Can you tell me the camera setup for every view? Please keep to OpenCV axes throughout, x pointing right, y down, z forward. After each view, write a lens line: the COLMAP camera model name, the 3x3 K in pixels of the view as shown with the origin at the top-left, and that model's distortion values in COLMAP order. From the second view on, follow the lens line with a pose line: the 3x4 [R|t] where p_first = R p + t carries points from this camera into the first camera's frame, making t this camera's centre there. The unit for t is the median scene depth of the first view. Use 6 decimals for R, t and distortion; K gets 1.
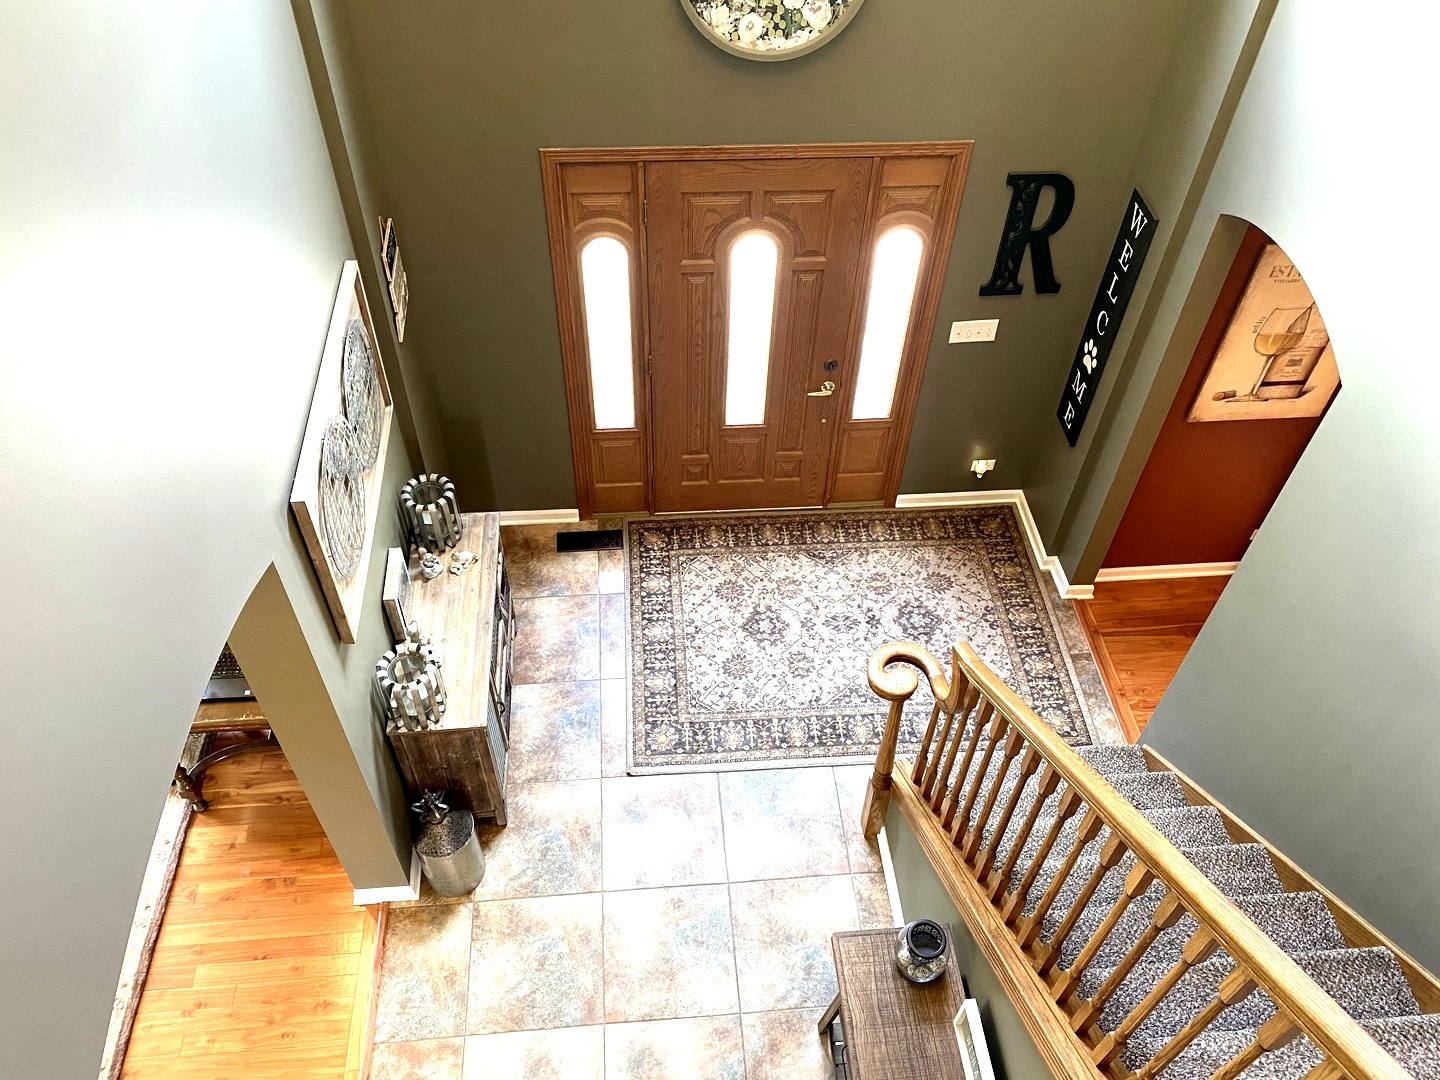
lens RADIAL K [[1116.8, 0, 721.0], [0, 1116.8, 538.2], [0, 0, 1]] dist [0.054932, -0.046583]
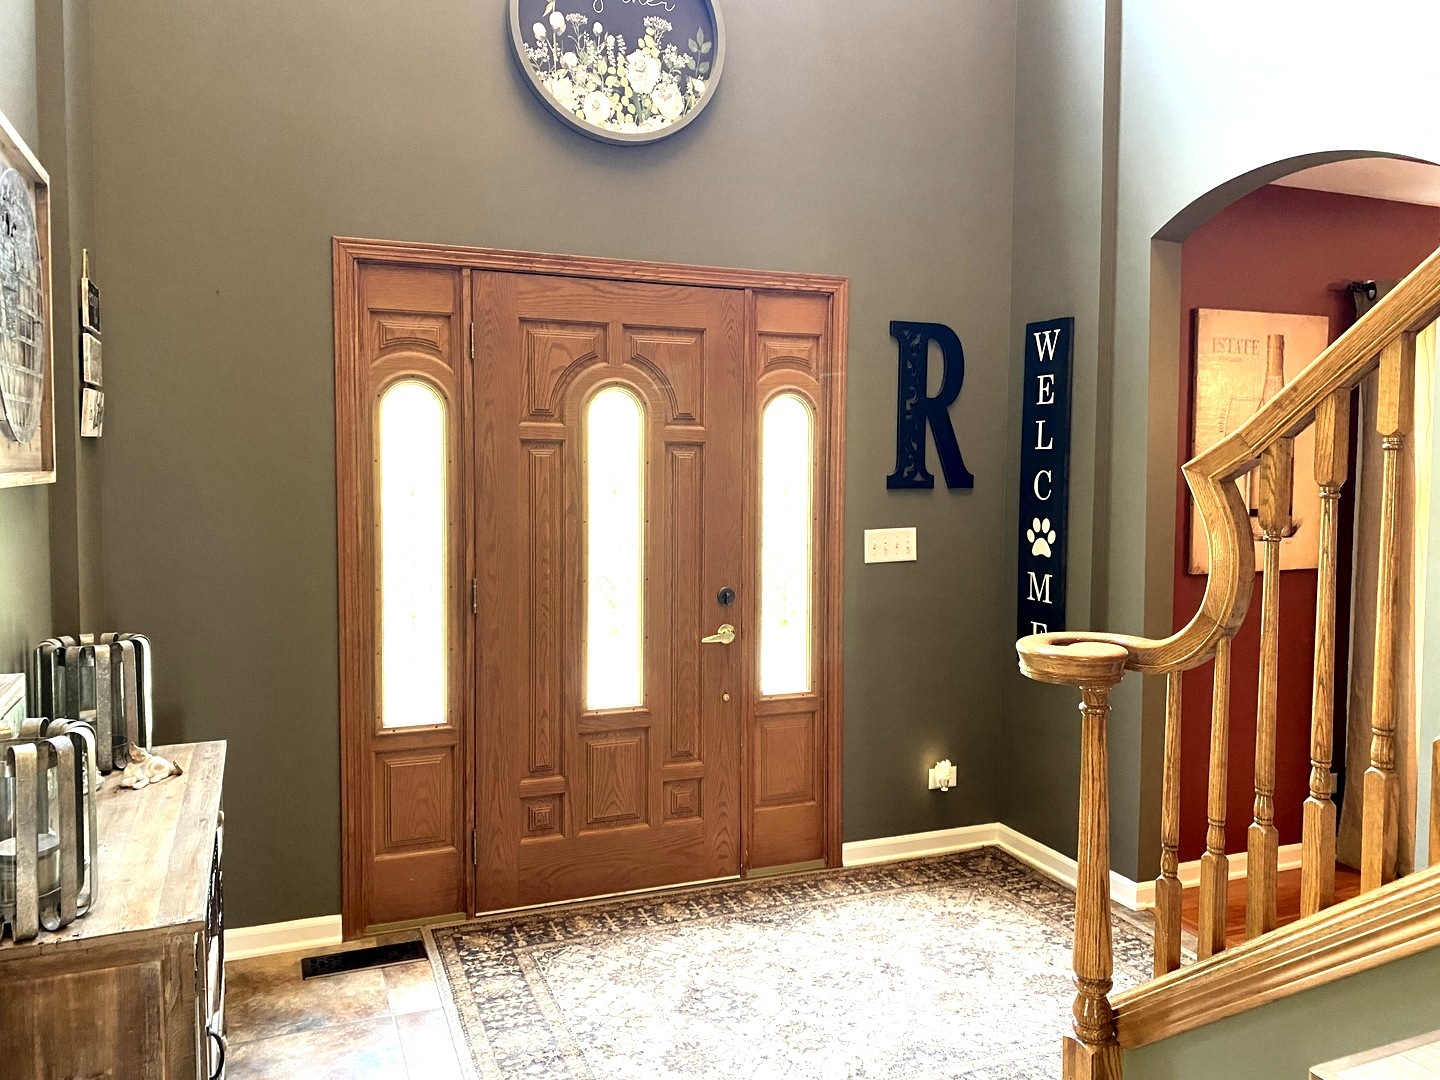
lens RADIAL K [[1116.8, 0, 720.6], [0, 1116.8, 532.1], [0, 0, 1]] dist [0.054932, -0.046583]
pose [[0.953225, -0.035212, 0.300204, -0.118850], [0.238795, 0.696629, -0.676525, 0.299096], [-0.185309, 0.716567, 0.672452, 0.474042]]
